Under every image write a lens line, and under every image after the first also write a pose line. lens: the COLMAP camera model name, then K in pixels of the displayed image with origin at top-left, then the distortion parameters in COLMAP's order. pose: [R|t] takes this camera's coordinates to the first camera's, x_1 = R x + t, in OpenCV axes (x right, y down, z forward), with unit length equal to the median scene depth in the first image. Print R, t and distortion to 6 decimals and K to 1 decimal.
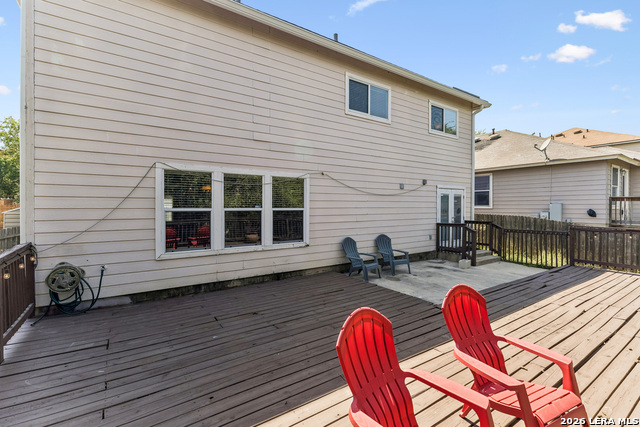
lens RADIAL K [[288.0, 0, 318.4], [0, 288.0, 210.1], [0, 0, 1]] dist [0.002616, -0.000223]
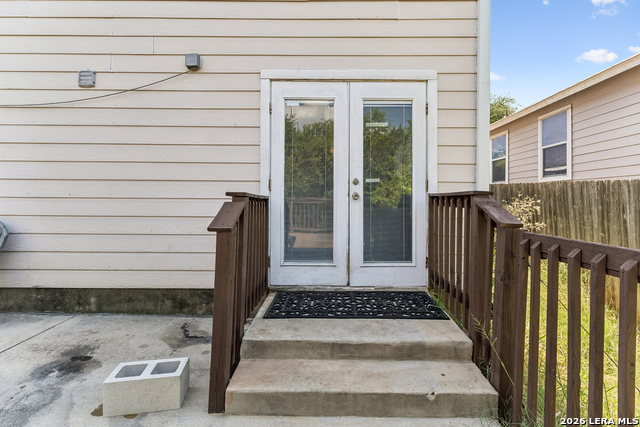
lens RADIAL K [[288.0, 0, 330.4], [0, 288.0, 198.6], [0, 0, 1]] dist [0.002616, -0.000223]
pose [[0.829765, 0.004504, -0.558095, 0.865751], [-0.016726, 0.999719, -0.016801, 0.067909], [0.557862, 0.023275, 0.829607, 1.080280]]
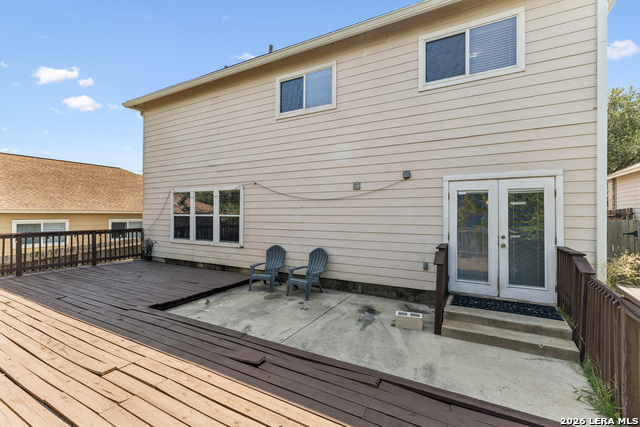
lens RADIAL K [[288.0, 0, 320.6], [0, 288.0, 214.4], [0, 0, 1]] dist [0.002616, -0.000223]
pose [[0.455807, 0.003106, -0.890073, 1.089780], [-0.015100, 0.999877, -0.004244, -0.008551], [0.889951, 0.015375, 0.455798, 0.721520]]
